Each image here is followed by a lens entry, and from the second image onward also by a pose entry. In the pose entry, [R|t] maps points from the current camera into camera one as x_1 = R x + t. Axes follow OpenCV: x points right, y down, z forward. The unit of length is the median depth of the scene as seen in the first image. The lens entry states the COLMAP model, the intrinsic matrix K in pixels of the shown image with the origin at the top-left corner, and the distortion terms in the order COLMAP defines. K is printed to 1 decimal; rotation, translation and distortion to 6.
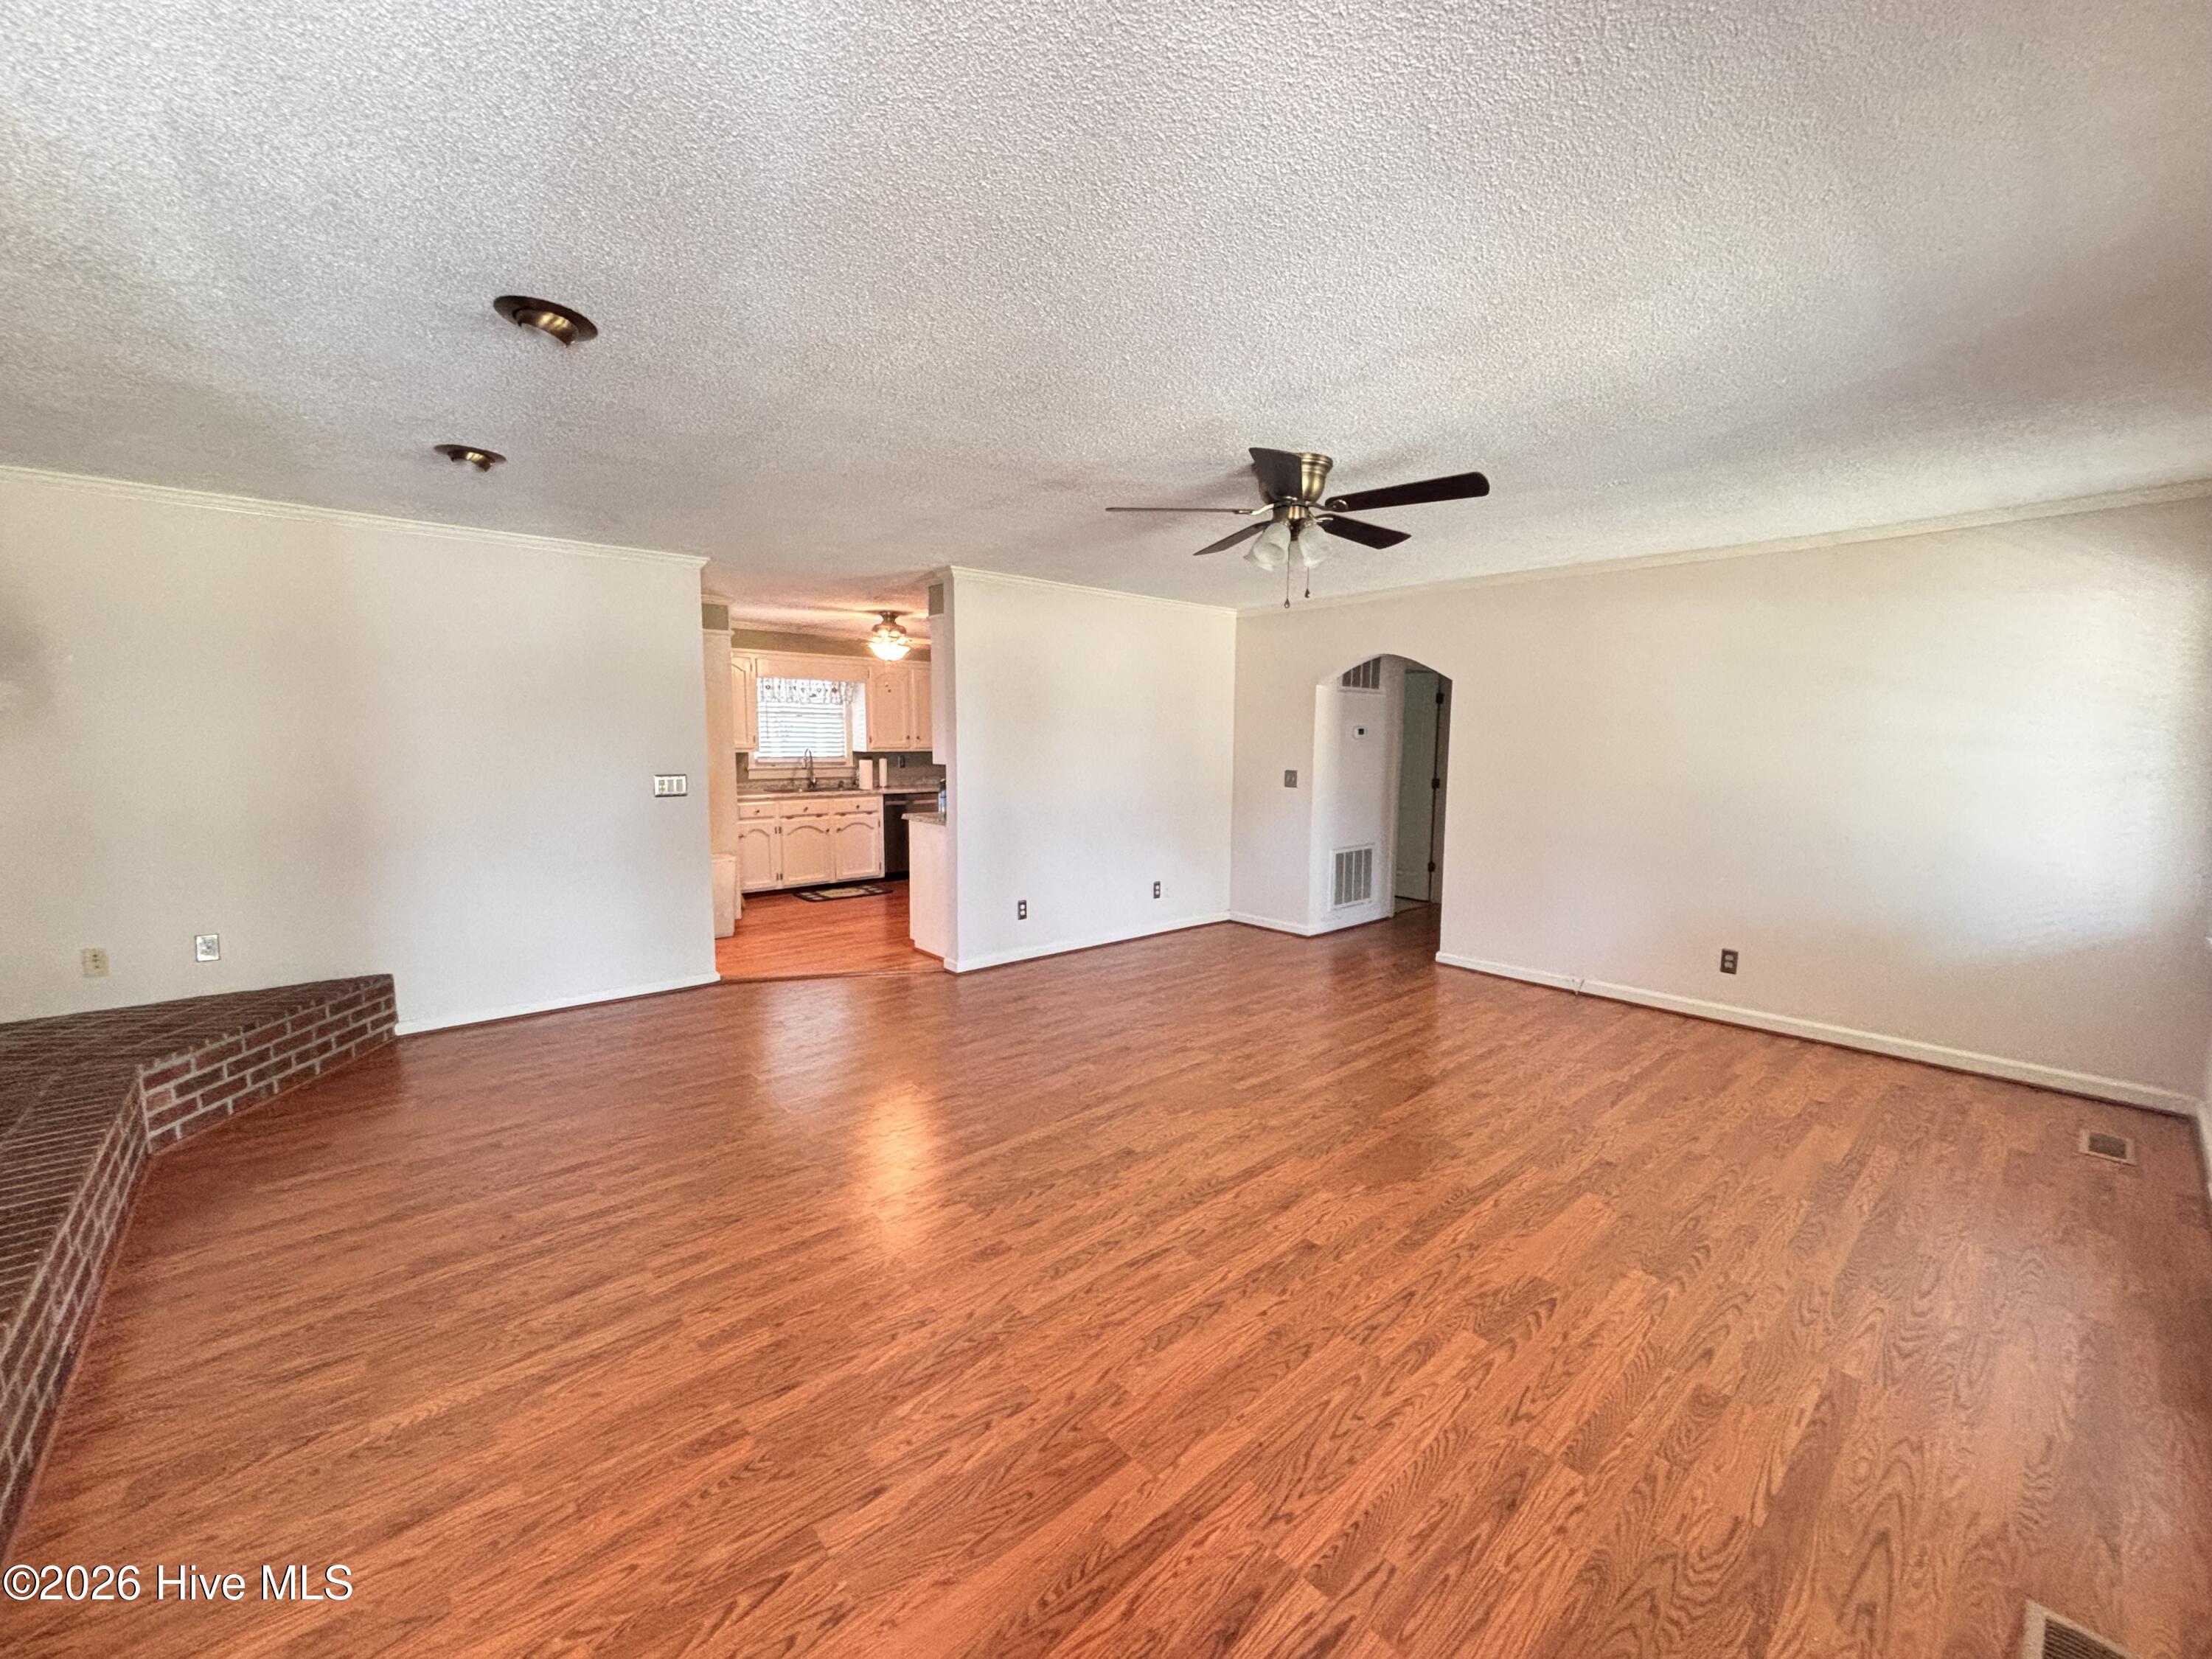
lens RADIAL K [[891.1, 0, 1115.0], [0, 891.1, 829.4], [0, 0, 1]] dist [0.005475, -0.001210]
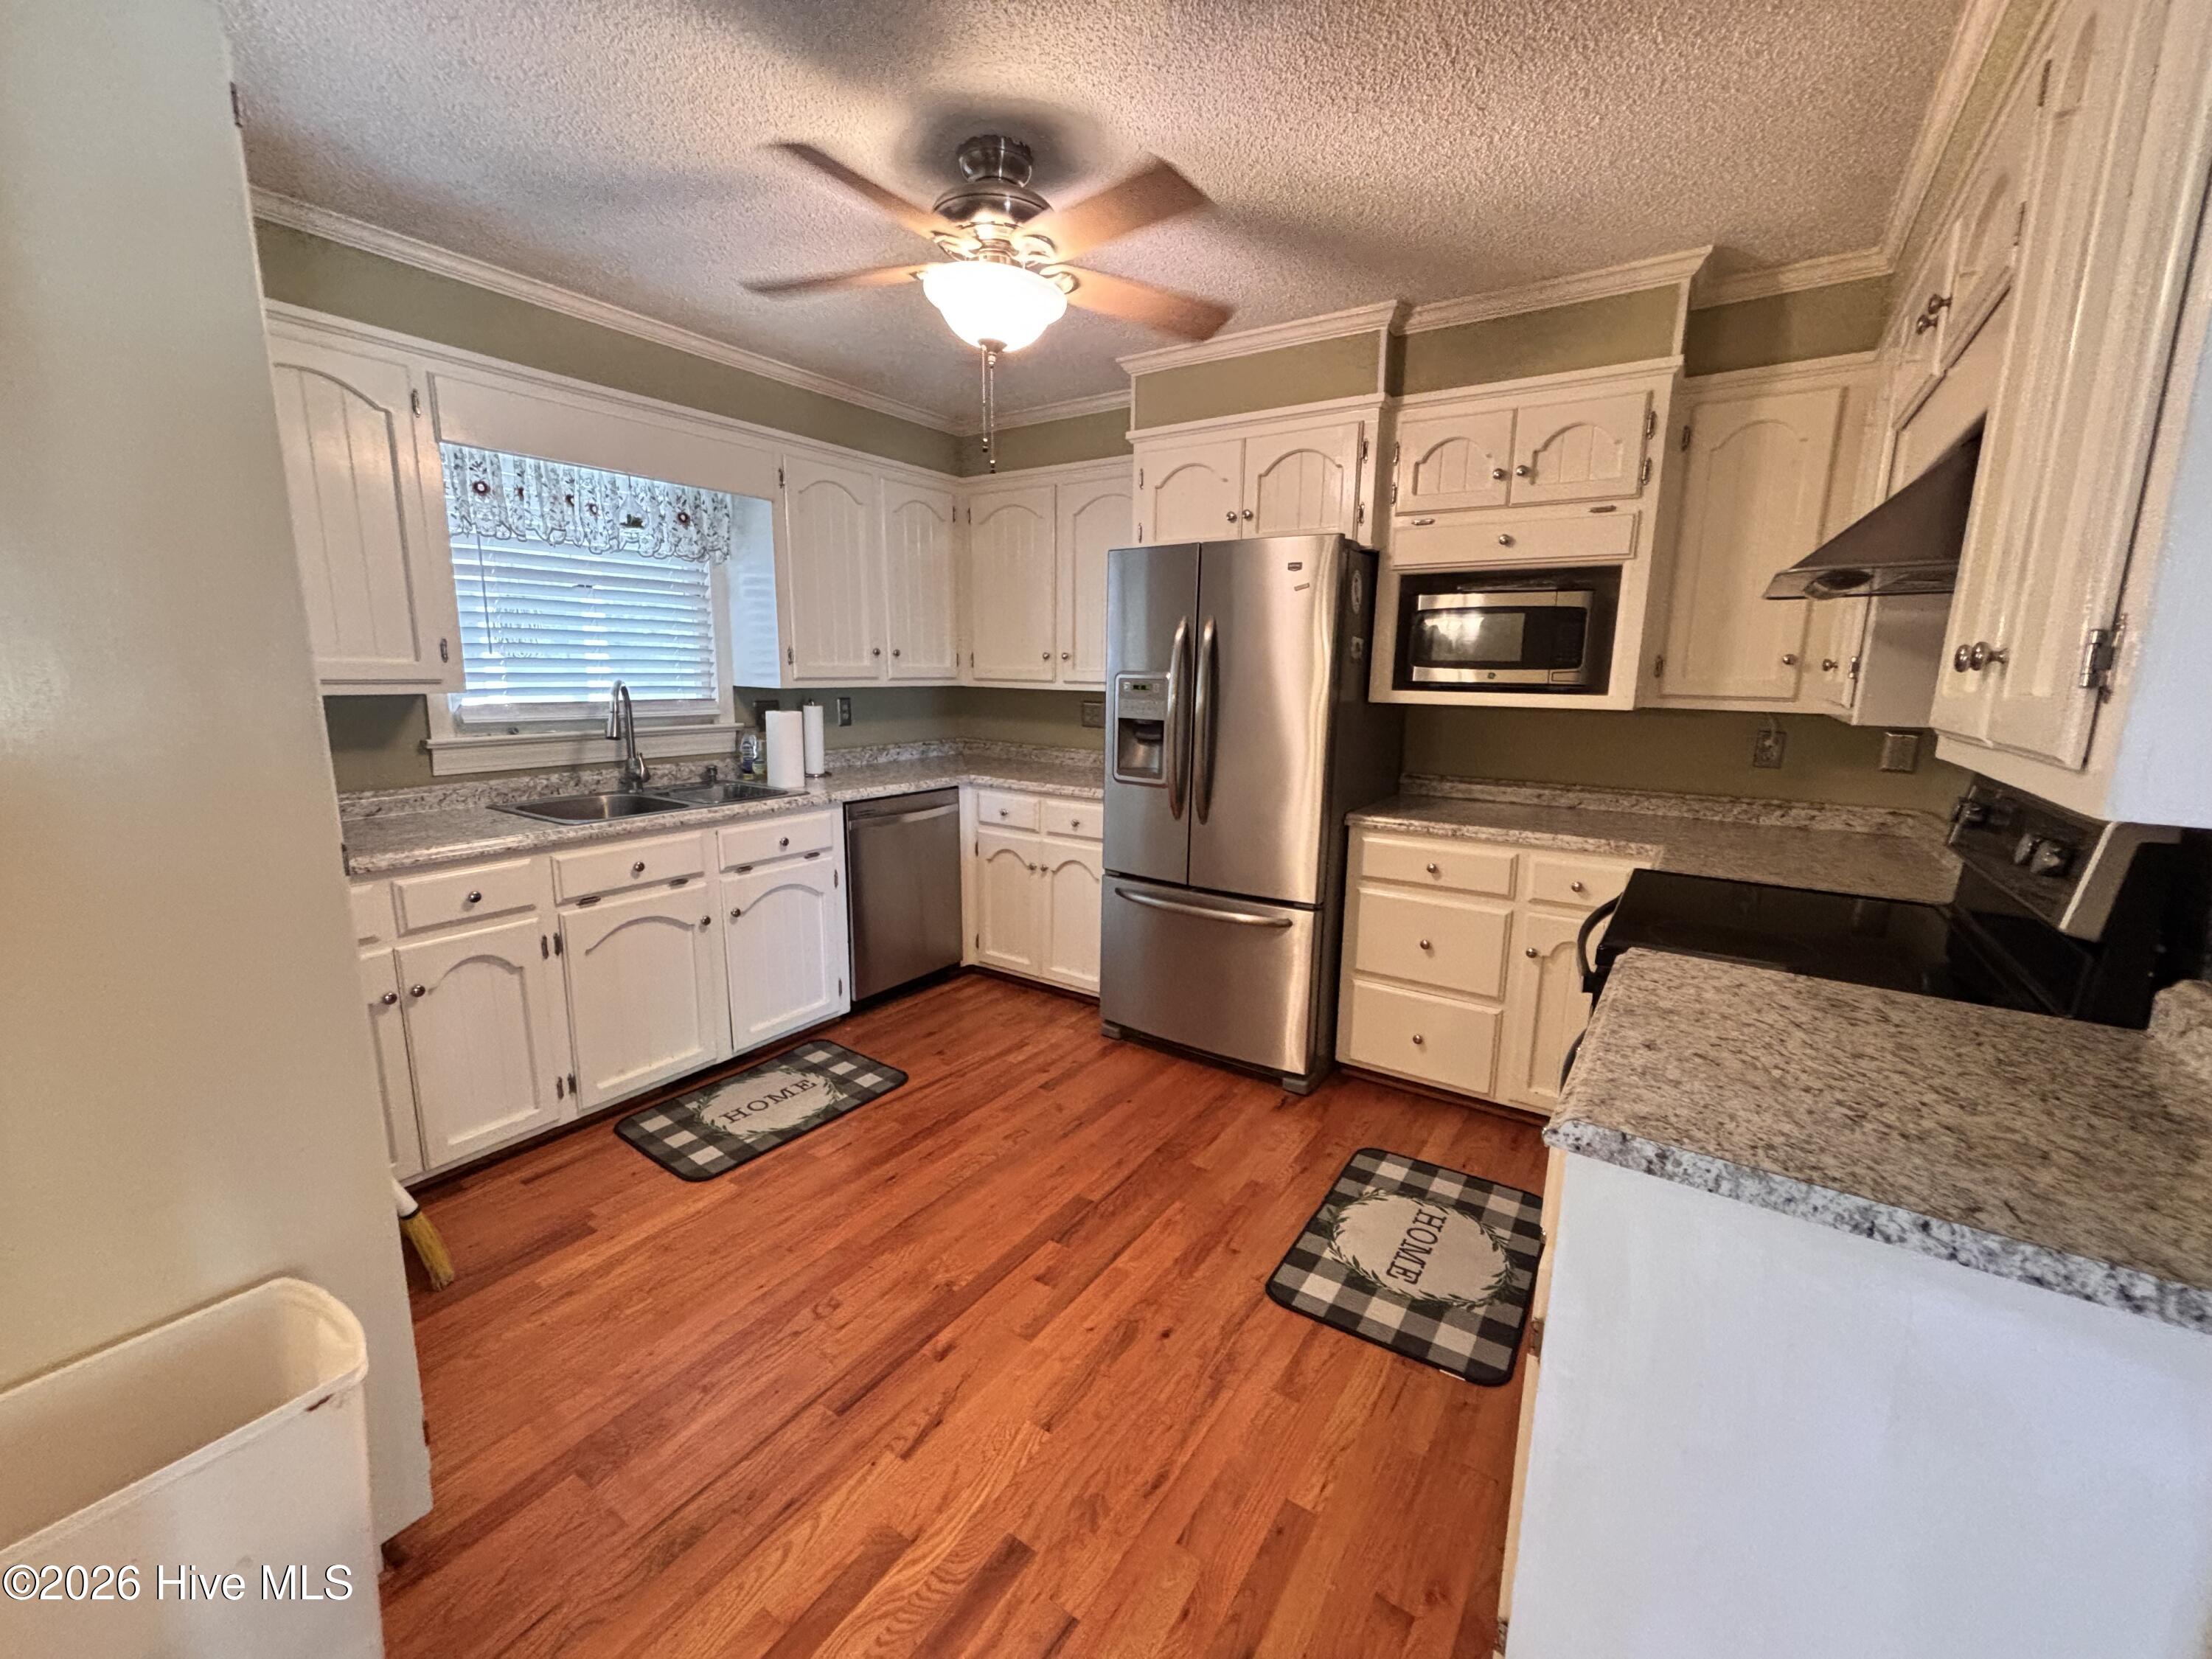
lens RADIAL K [[891.1, 0, 1091.2], [0, 891.1, 832.0], [0, 0, 1]] dist [0.005475, -0.001210]
pose [[0.974292, -0.034696, 0.222600, -0.242092], [0.016453, 0.996389, 0.083292, -0.056816], [-0.224686, -0.077489, 0.971345, 0.607158]]
